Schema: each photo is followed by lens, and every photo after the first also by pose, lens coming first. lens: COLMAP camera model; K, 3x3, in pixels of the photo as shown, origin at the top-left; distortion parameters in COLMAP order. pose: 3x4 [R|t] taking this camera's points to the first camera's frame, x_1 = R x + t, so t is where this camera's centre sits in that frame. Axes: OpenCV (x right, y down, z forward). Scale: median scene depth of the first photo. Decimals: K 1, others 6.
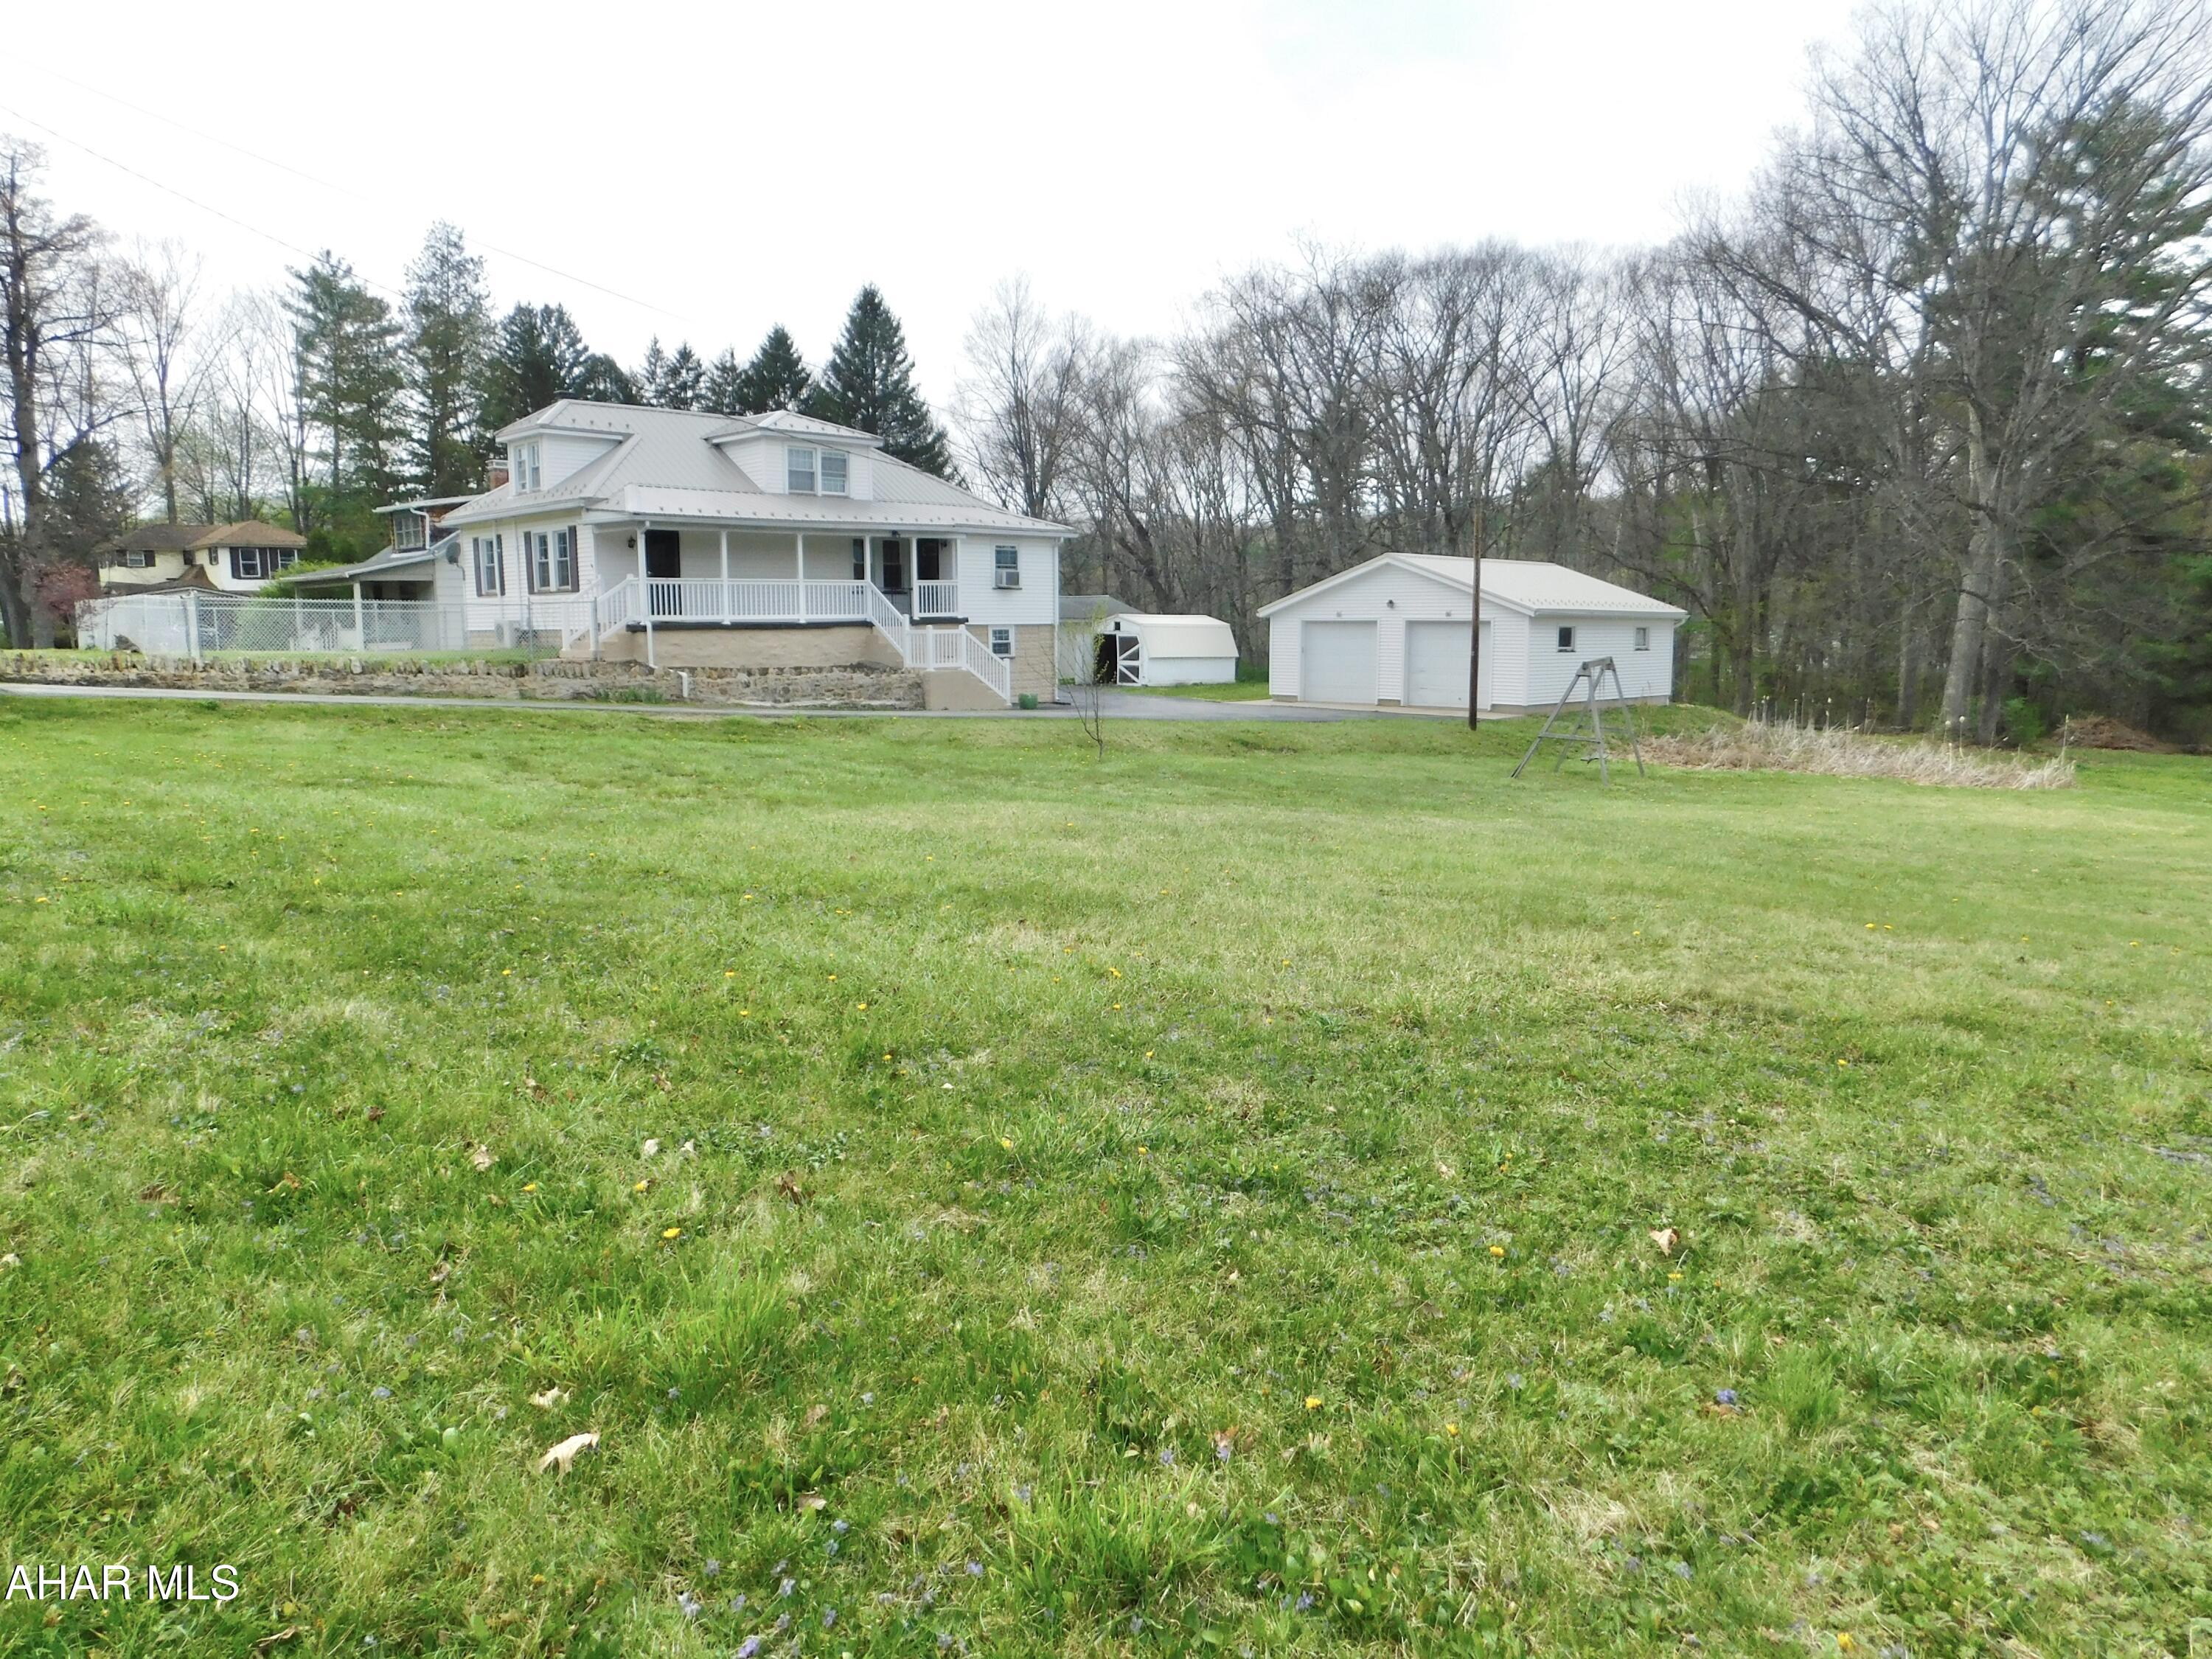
lens RADIAL K [[1470.9, 0, 1122.8], [0, 1470.9, 836.4], [0, 0, 1]] dist [-0.067029, 0.047259]
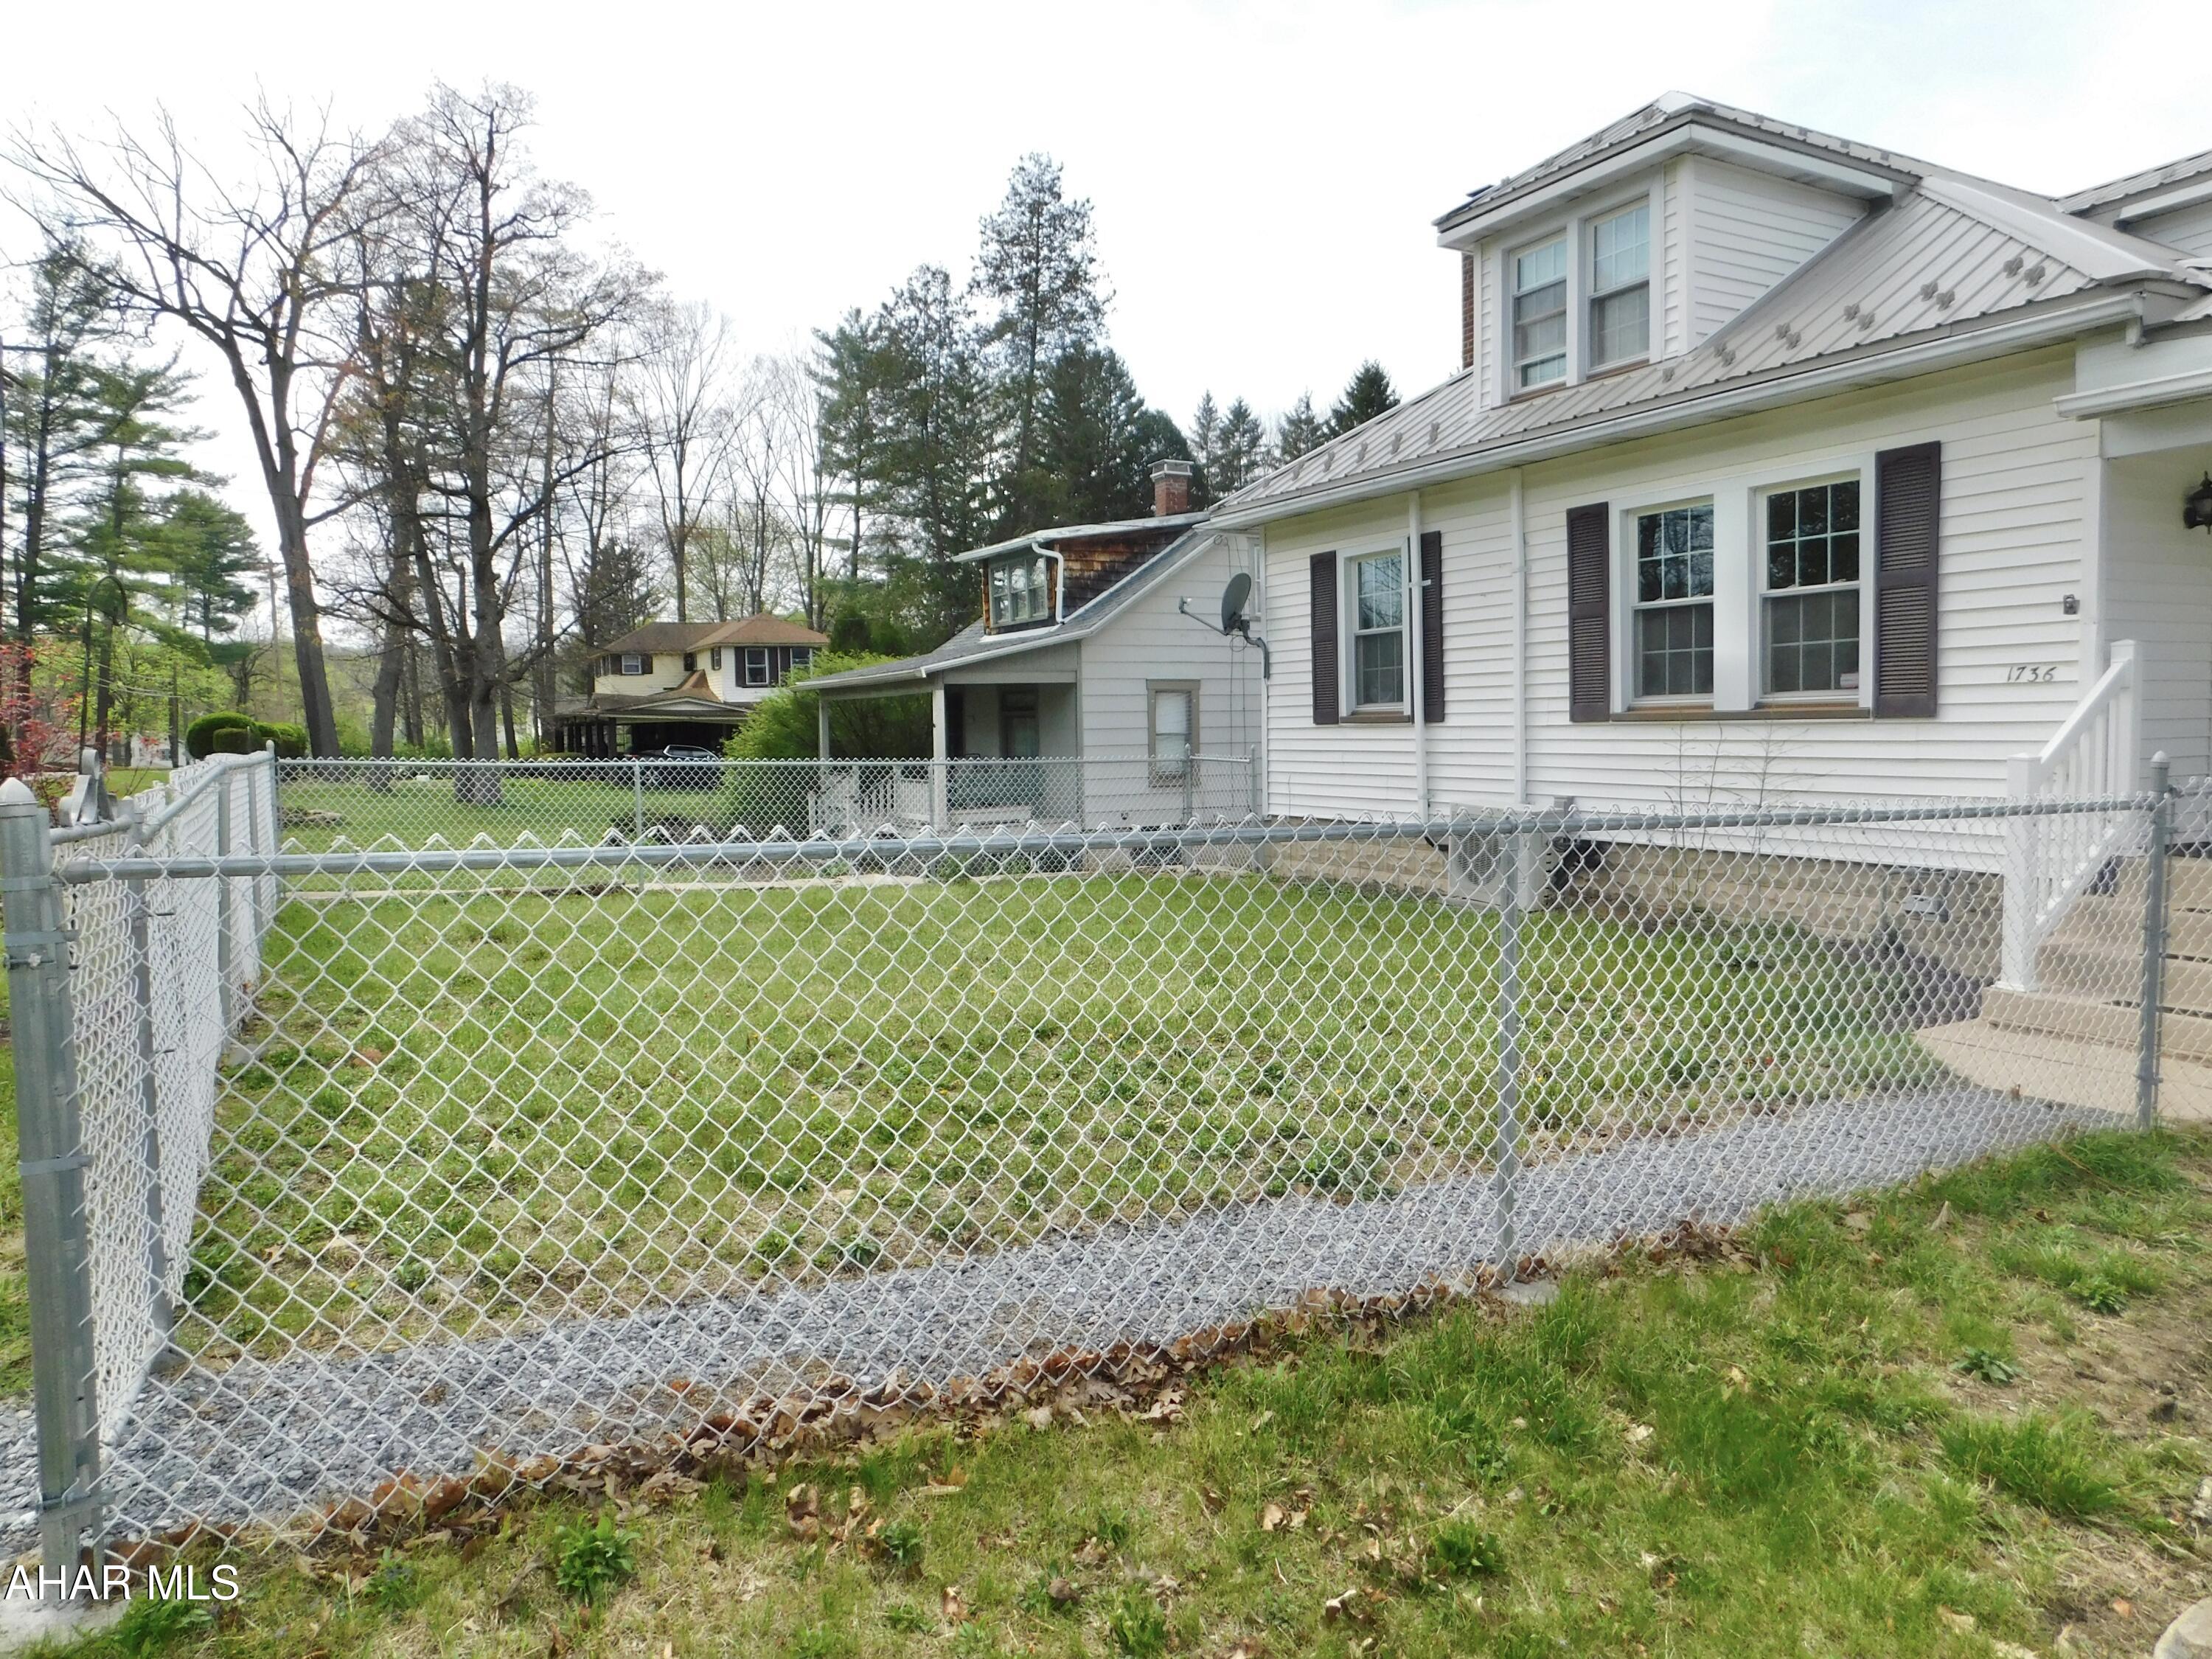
lens RADIAL K [[1470.9, 0, 1108.3], [0, 1470.9, 844.3], [0, 0, 1]] dist [-0.067029, 0.047259]
pose [[0.952941, 0.014663, -0.302800, -0.227278], [-0.033804, 0.997740, -0.058070, -0.067296], [0.301264, 0.065573, 0.951283, 0.385104]]
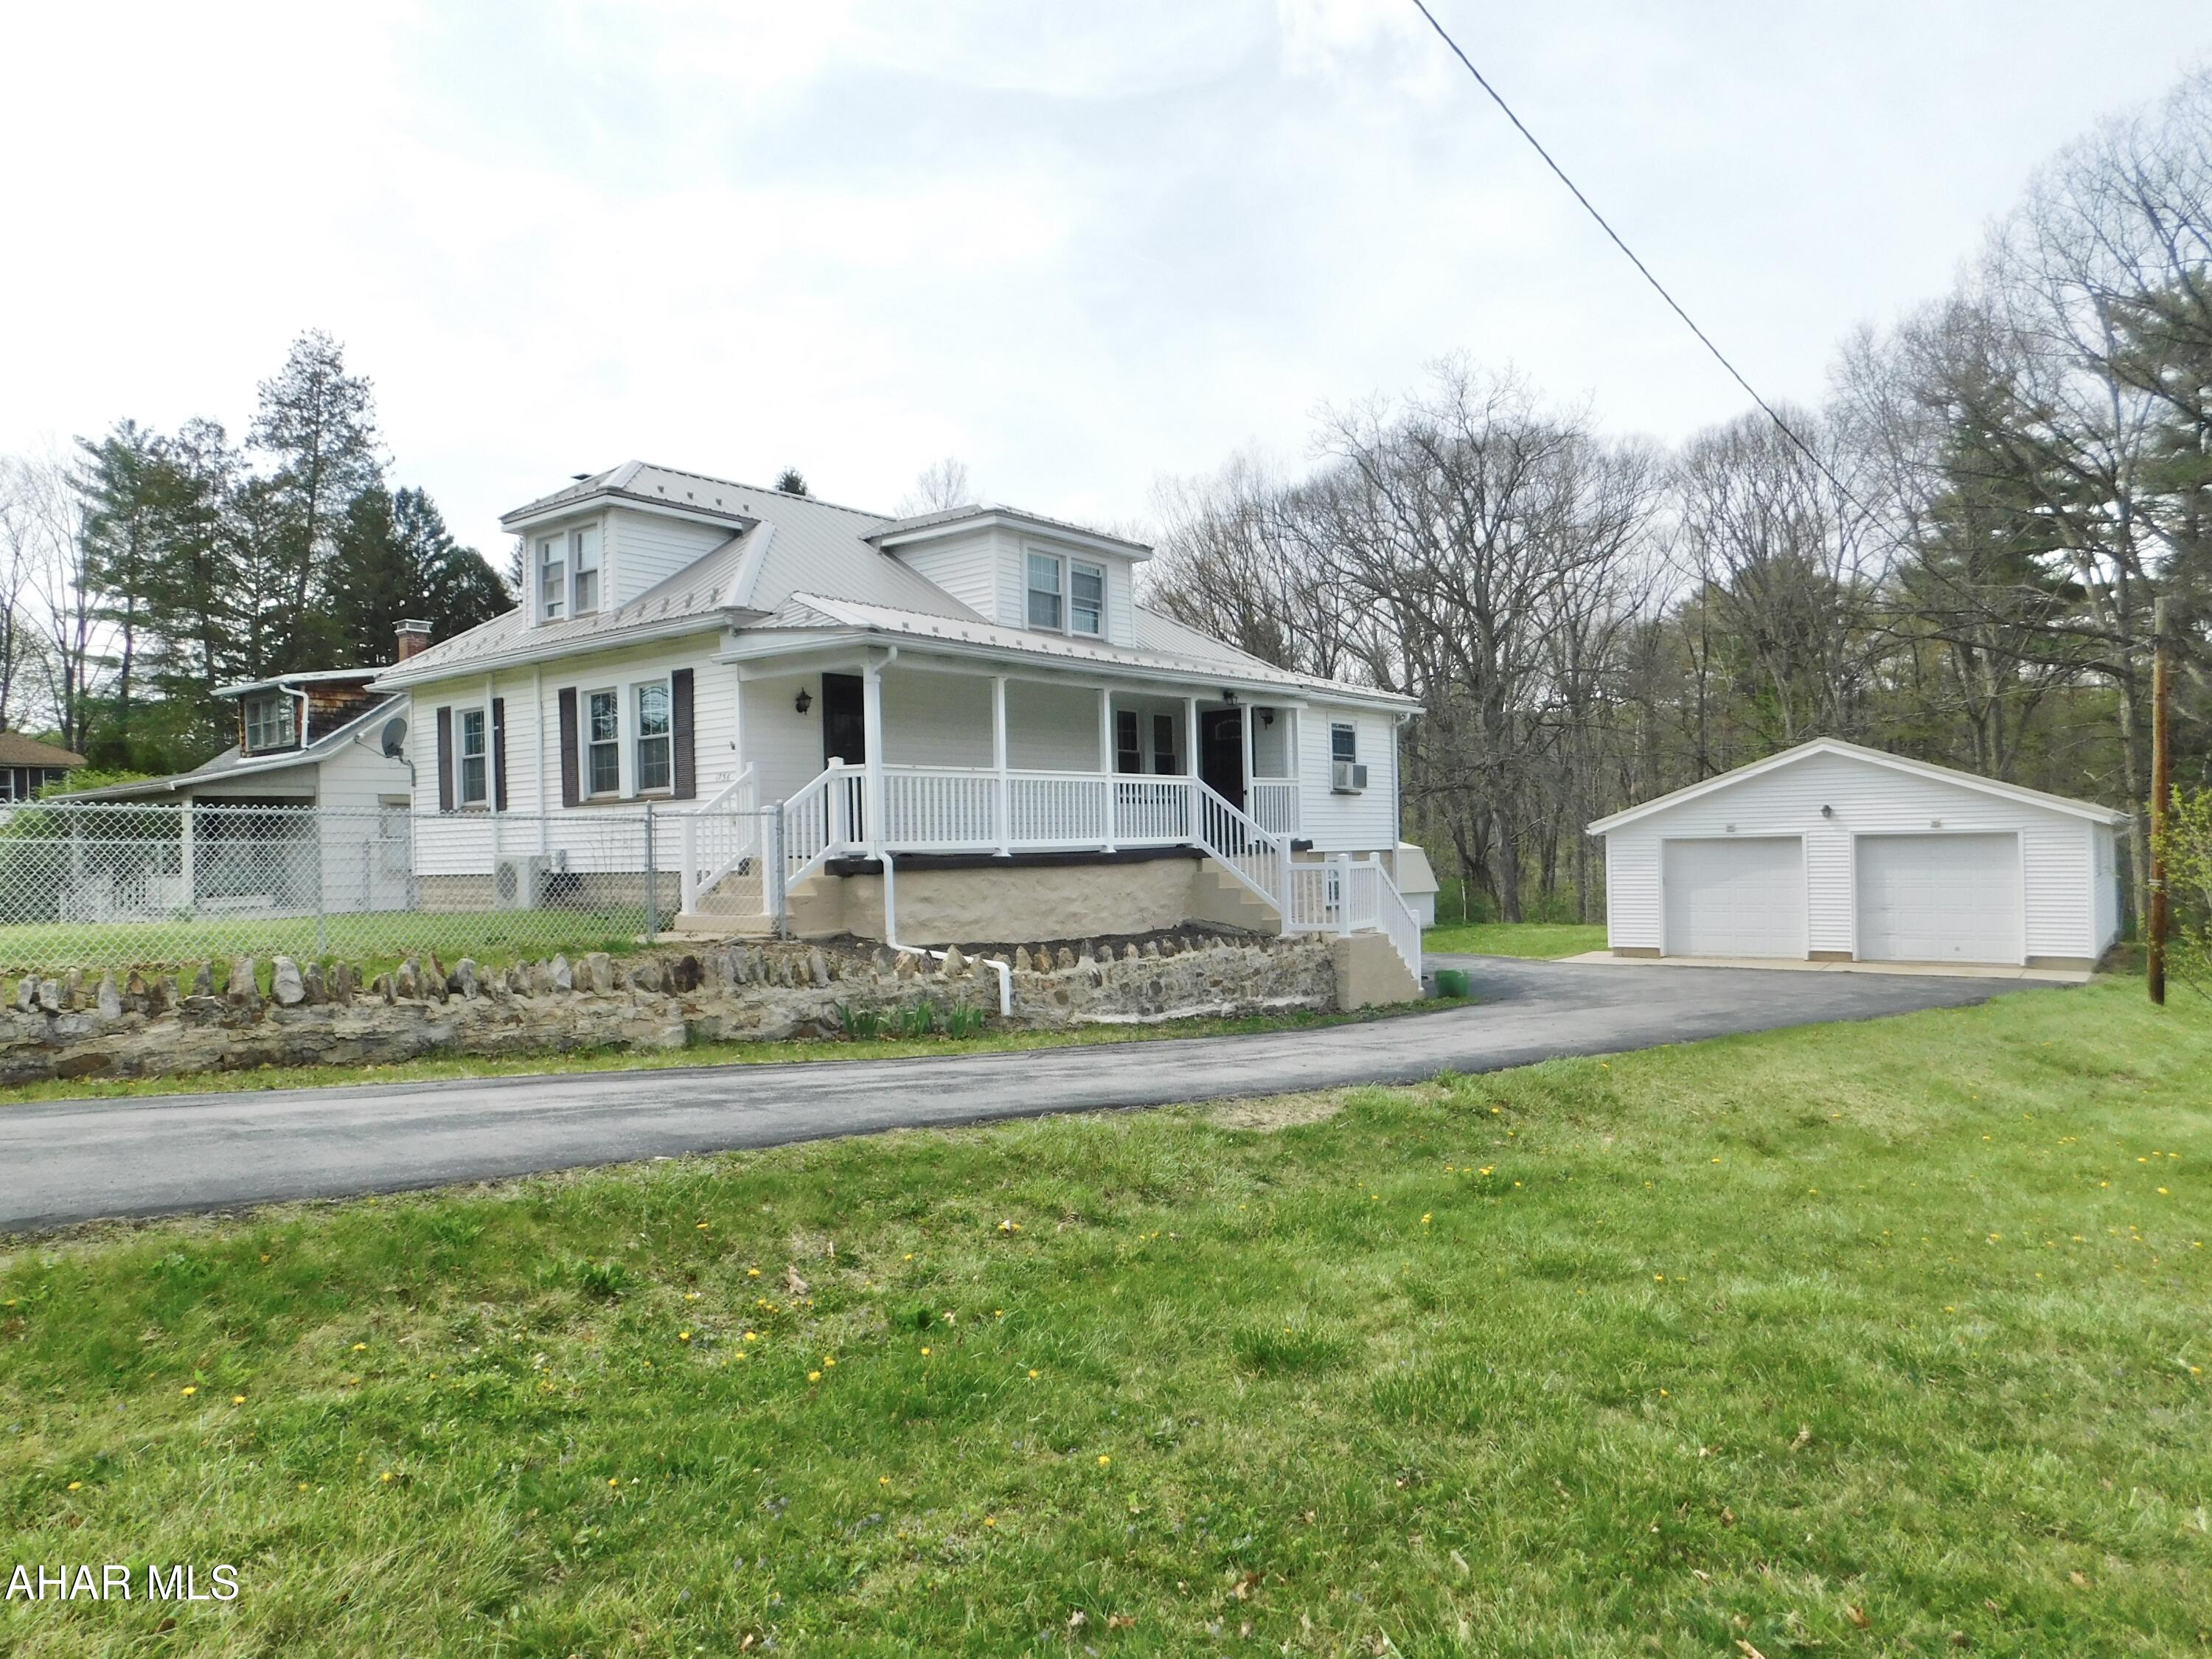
lens RADIAL K [[1470.9, 0, 1119.3], [0, 1470.9, 831.2], [0, 0, 1]] dist [-0.067029, 0.047259]
pose [[0.992138, -0.016799, 0.124013, -0.153030], [0.036254, 0.987038, -0.156338, -0.037752], [-0.119779, 0.159605, 0.979887, 0.256558]]
